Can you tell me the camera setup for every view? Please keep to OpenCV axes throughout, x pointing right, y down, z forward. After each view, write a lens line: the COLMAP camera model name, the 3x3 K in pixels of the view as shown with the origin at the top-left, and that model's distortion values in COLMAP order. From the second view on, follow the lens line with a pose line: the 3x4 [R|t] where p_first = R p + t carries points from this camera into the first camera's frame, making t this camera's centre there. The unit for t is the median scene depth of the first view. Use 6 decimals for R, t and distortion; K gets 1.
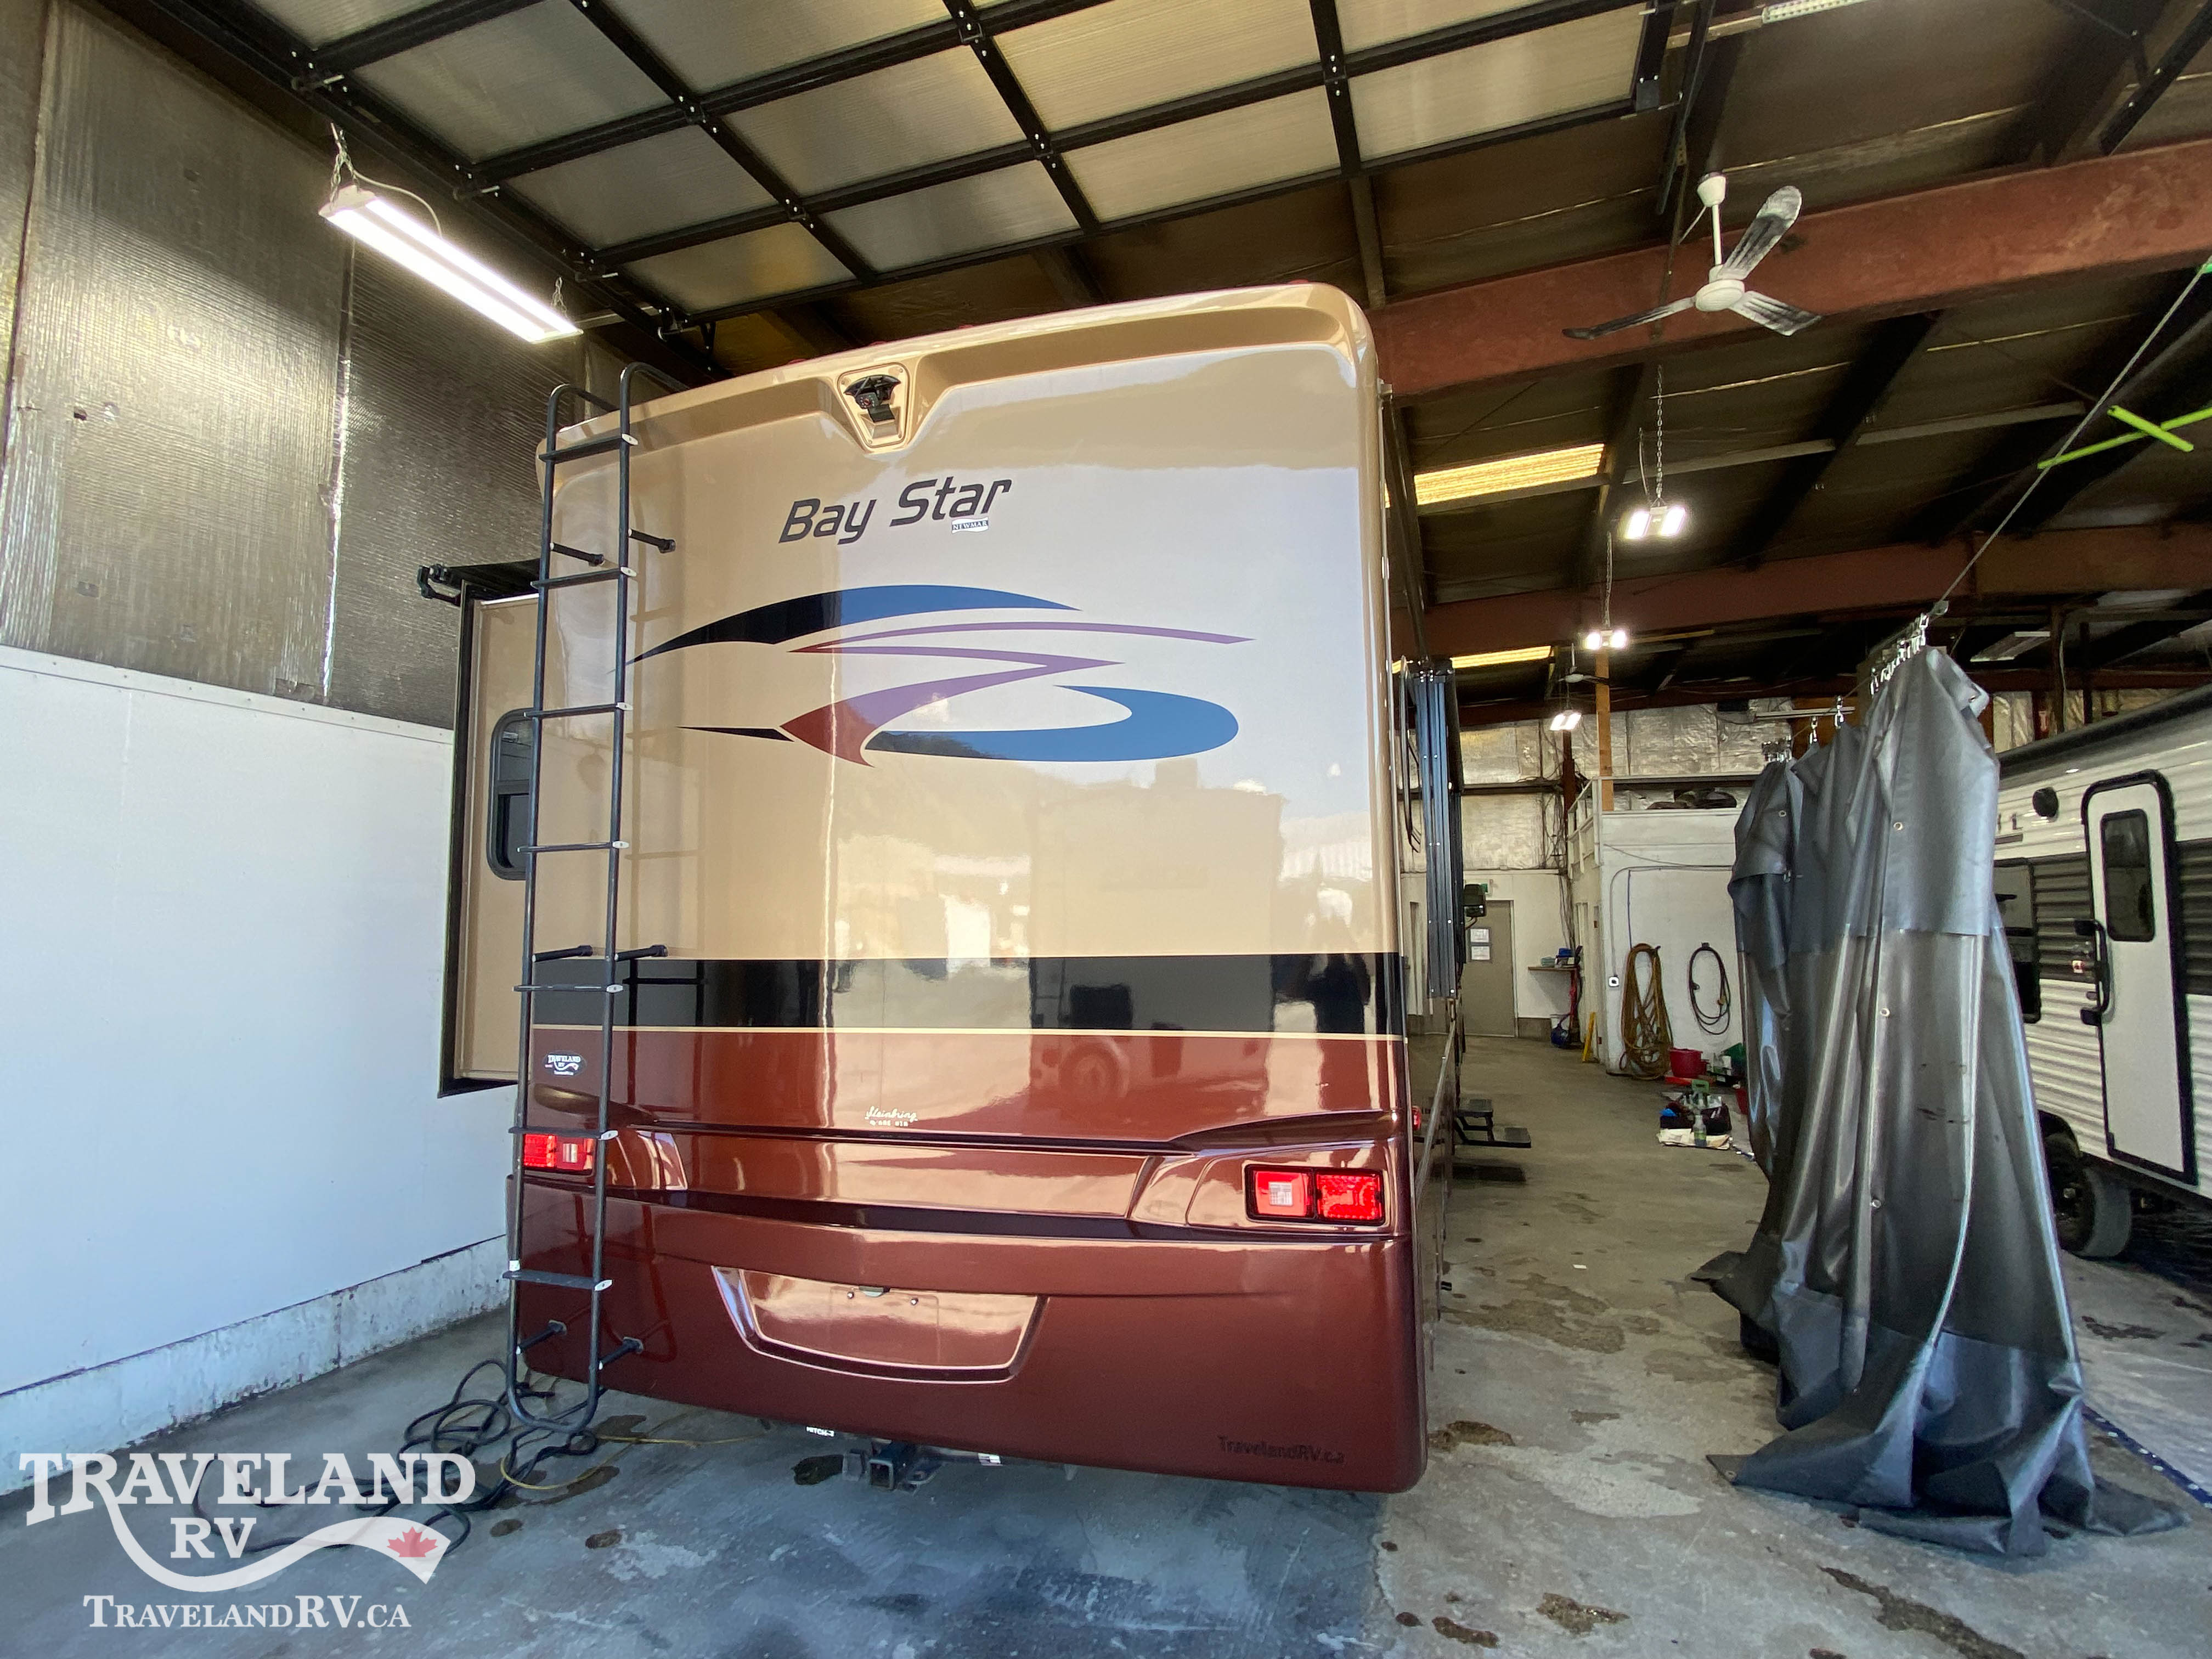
lens RADIAL K [[1073.6, 0, 1102.2], [0, 1073.6, 827.0], [0, 0, 1]] dist [0.026653, -0.024737]
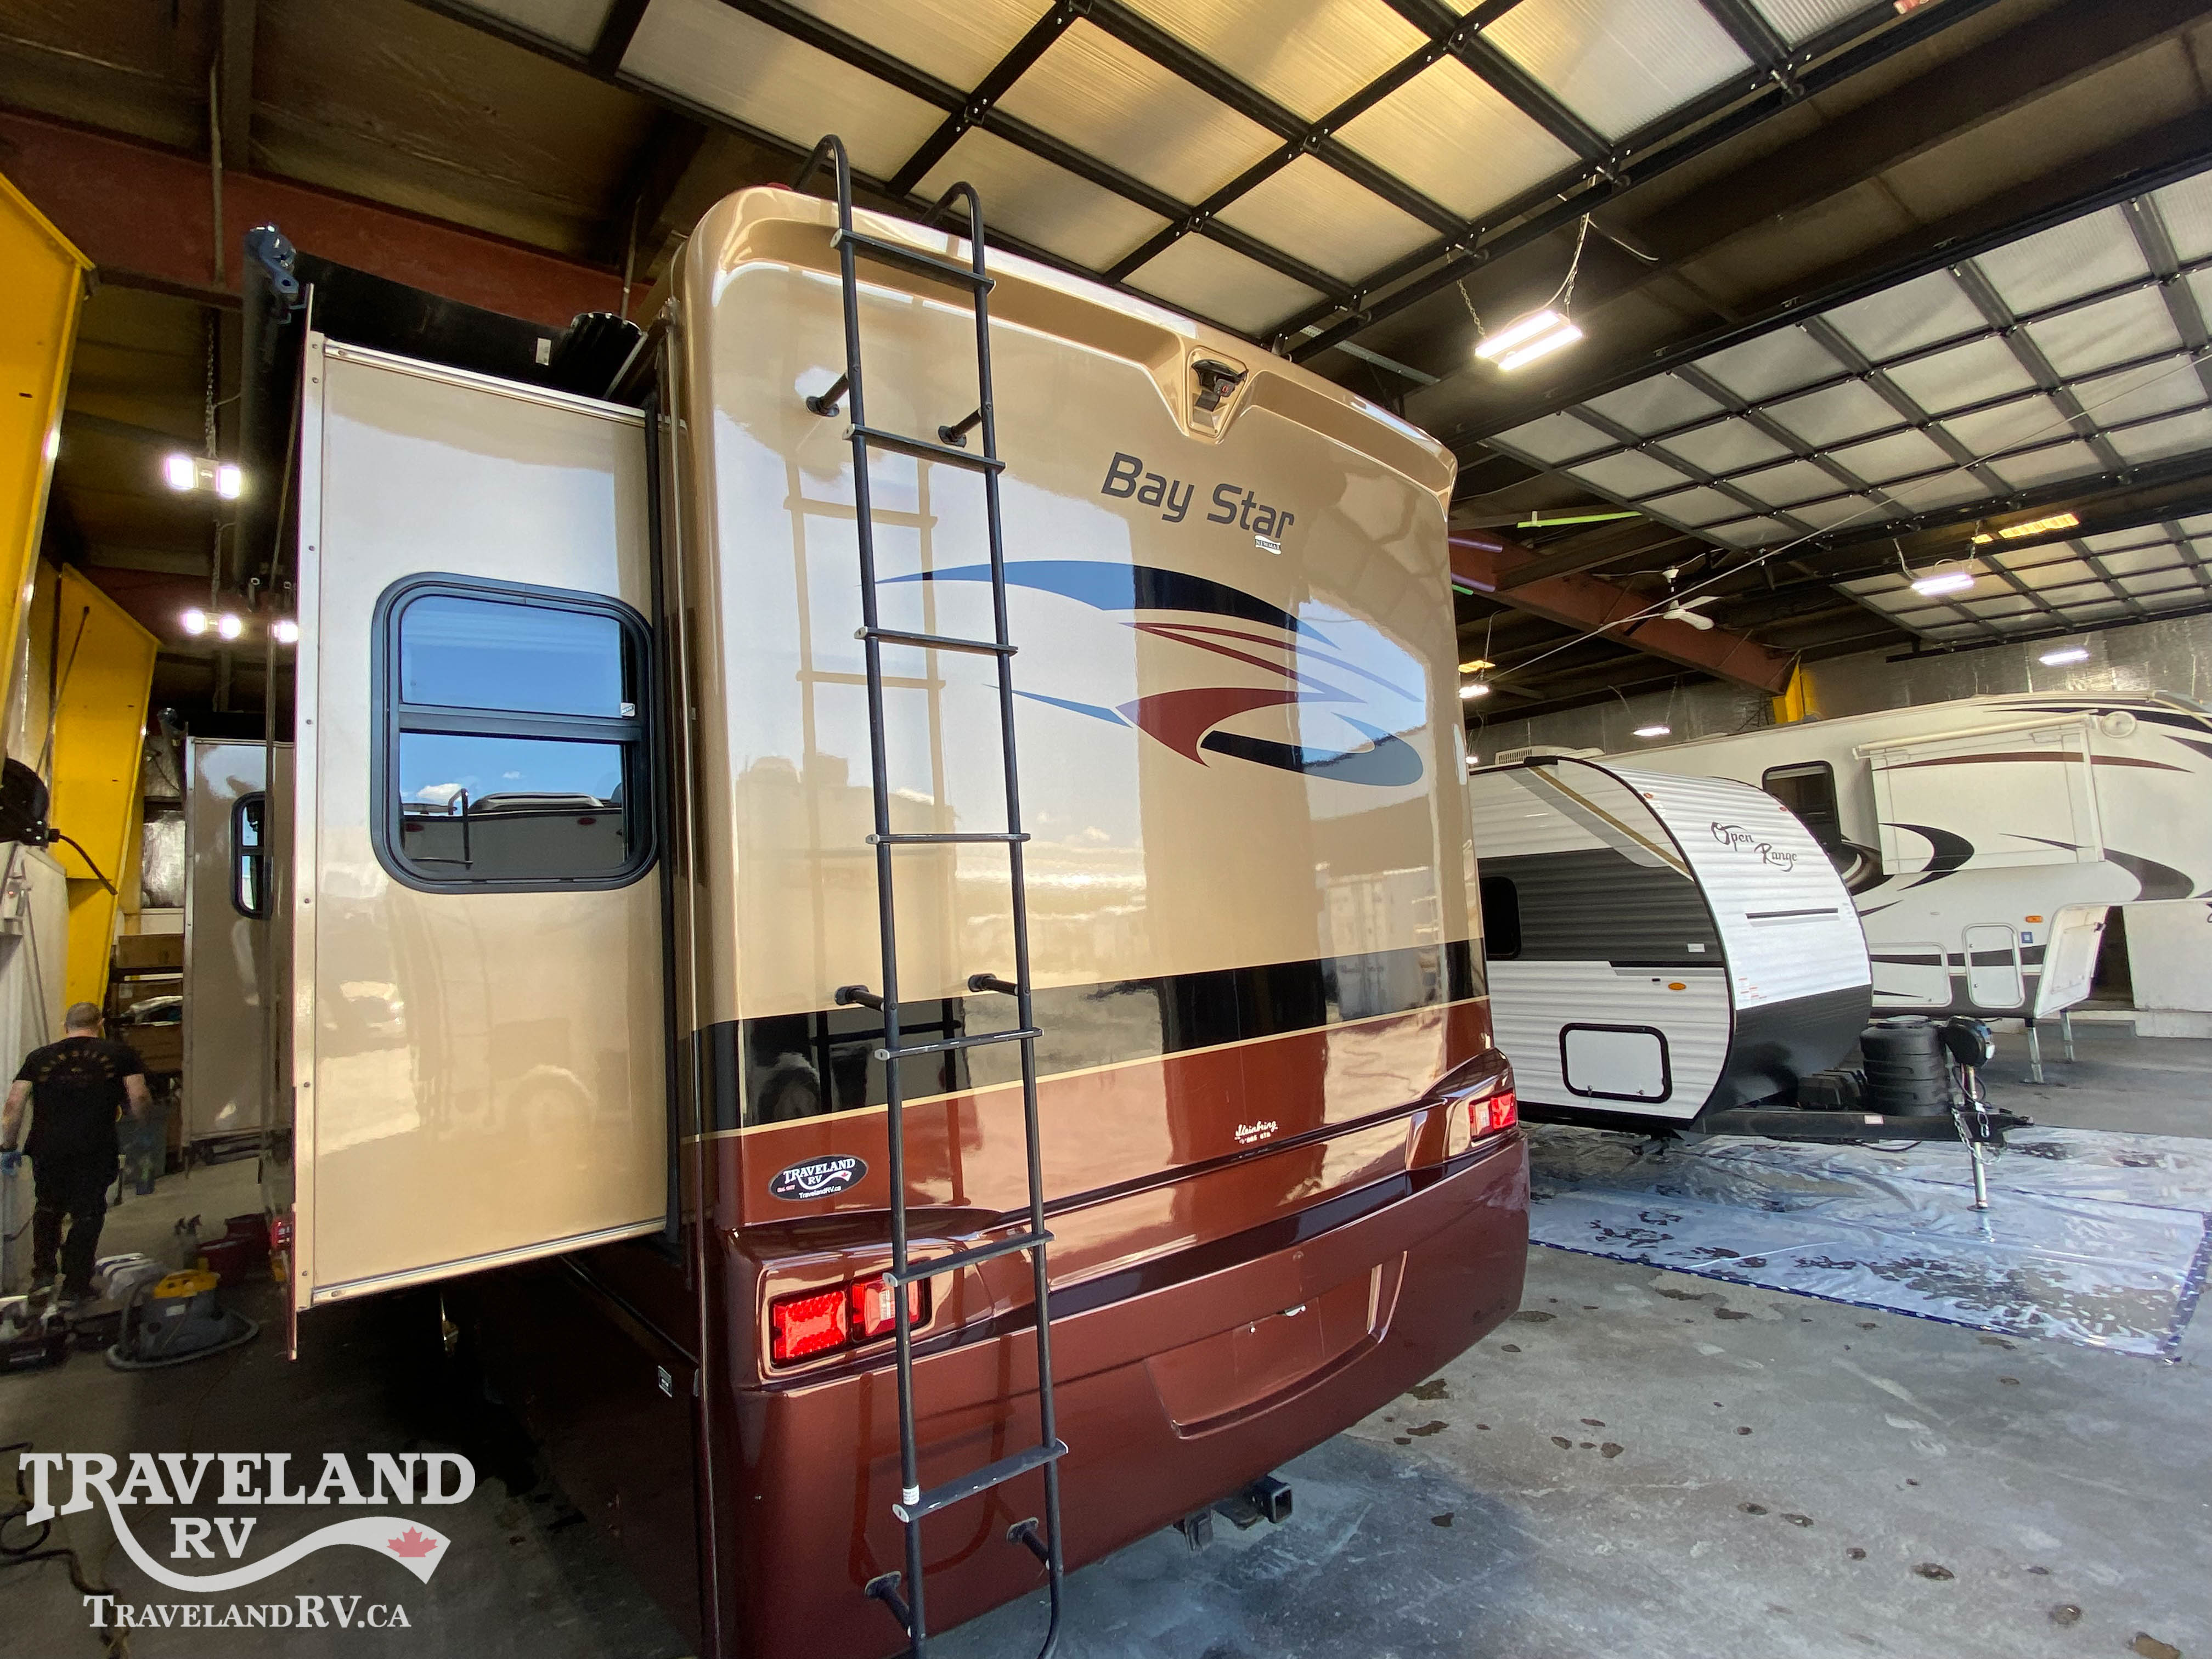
lens RADIAL K [[1073.6, 0, 1102.2], [0, 1073.6, 827.0], [0, 0, 1]] dist [0.026653, -0.024737]
pose [[0.540190, 0.051948, 0.839938, -1.033540], [-0.021776, 0.998622, -0.047757, 0.043198], [-0.841261, 0.007507, 0.540576, 0.556839]]
